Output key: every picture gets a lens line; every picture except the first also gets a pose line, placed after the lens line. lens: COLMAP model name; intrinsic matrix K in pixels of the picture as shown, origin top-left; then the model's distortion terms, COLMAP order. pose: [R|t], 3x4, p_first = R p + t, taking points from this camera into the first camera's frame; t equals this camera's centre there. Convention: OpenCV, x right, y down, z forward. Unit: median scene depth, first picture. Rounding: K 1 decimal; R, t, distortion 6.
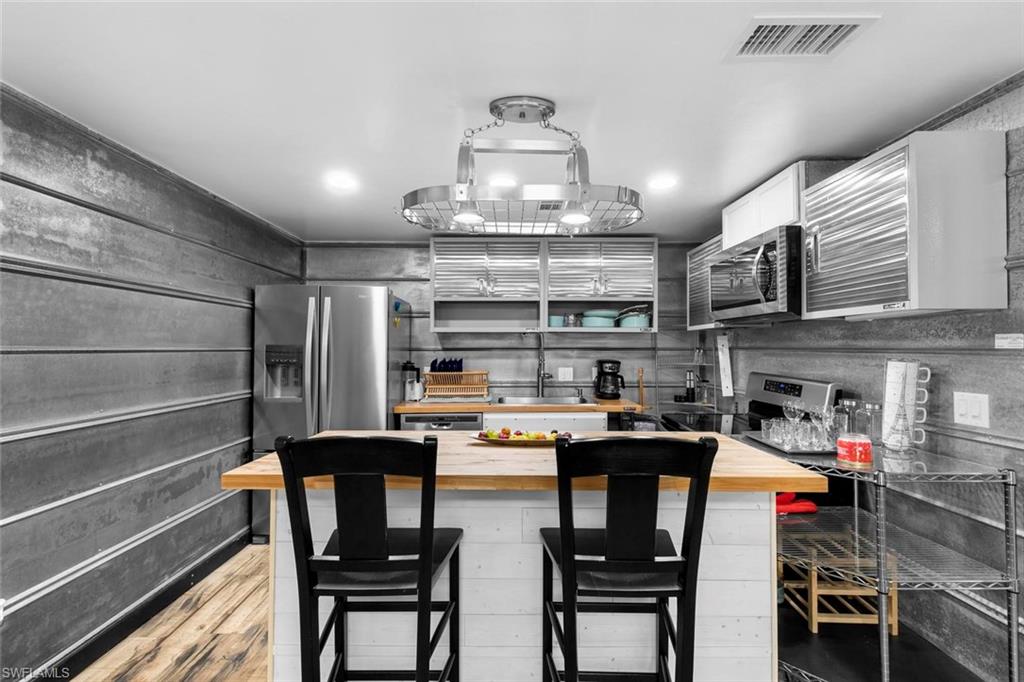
lens RADIAL K [[456.1, 0, 511.3], [0, 456.1, 344.1], [0, 0, 1]] dist [0.006863, -0.000565]
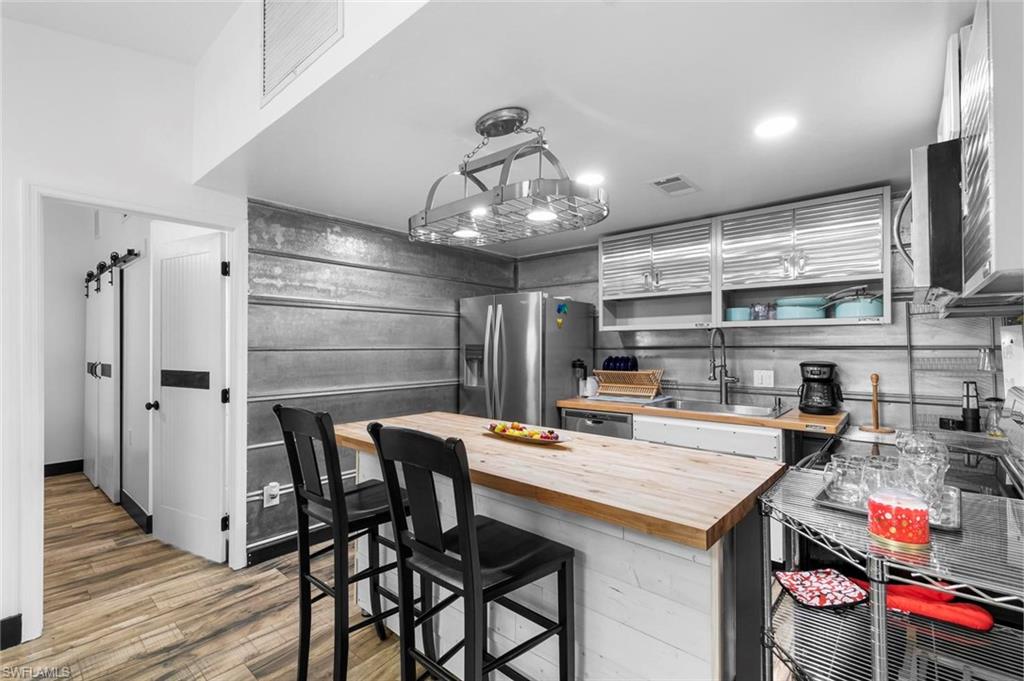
lens RADIAL K [[456.1, 0, 512.1], [0, 456.1, 342.1], [0, 0, 1]] dist [0.006863, -0.000565]
pose [[0.748396, -0.007725, -0.663207, 0.424693], [0.008587, 0.999961, -0.001957, -0.001312], [0.663196, -0.004230, 0.748434, 0.127504]]
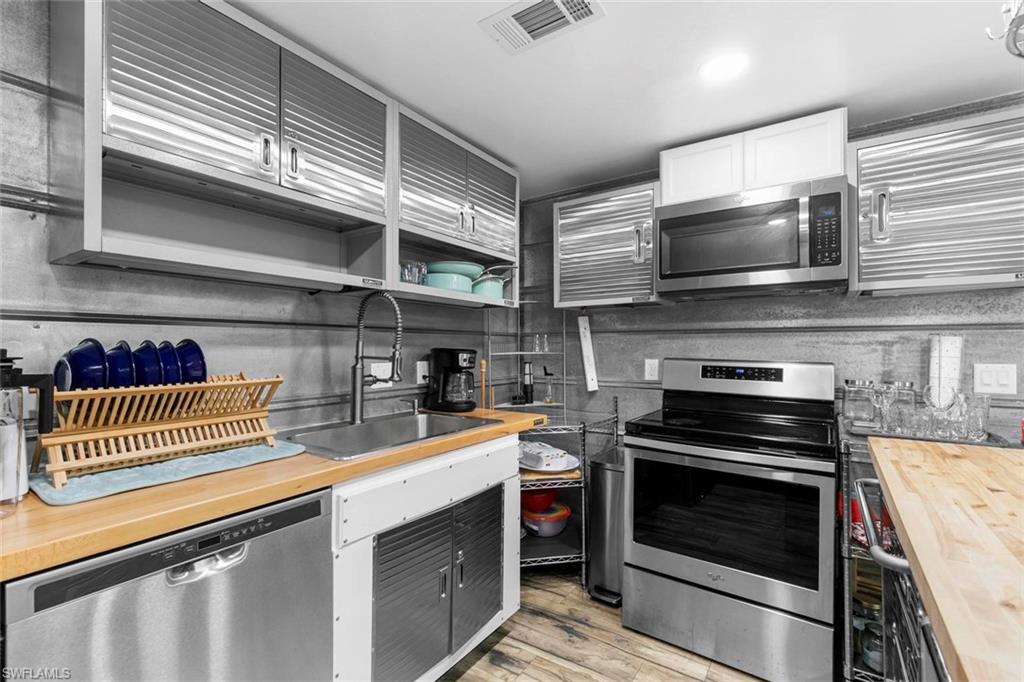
lens RADIAL K [[456.1, 0, 510.1], [0, 456.1, 344.0], [0, 0, 1]] dist [0.006863, -0.000565]
pose [[0.569916, 0.006998, 0.821673, -0.316109], [-0.007088, 0.999968, -0.003601, 0.039340], [-0.821672, -0.003772, 0.569948, 0.738880]]
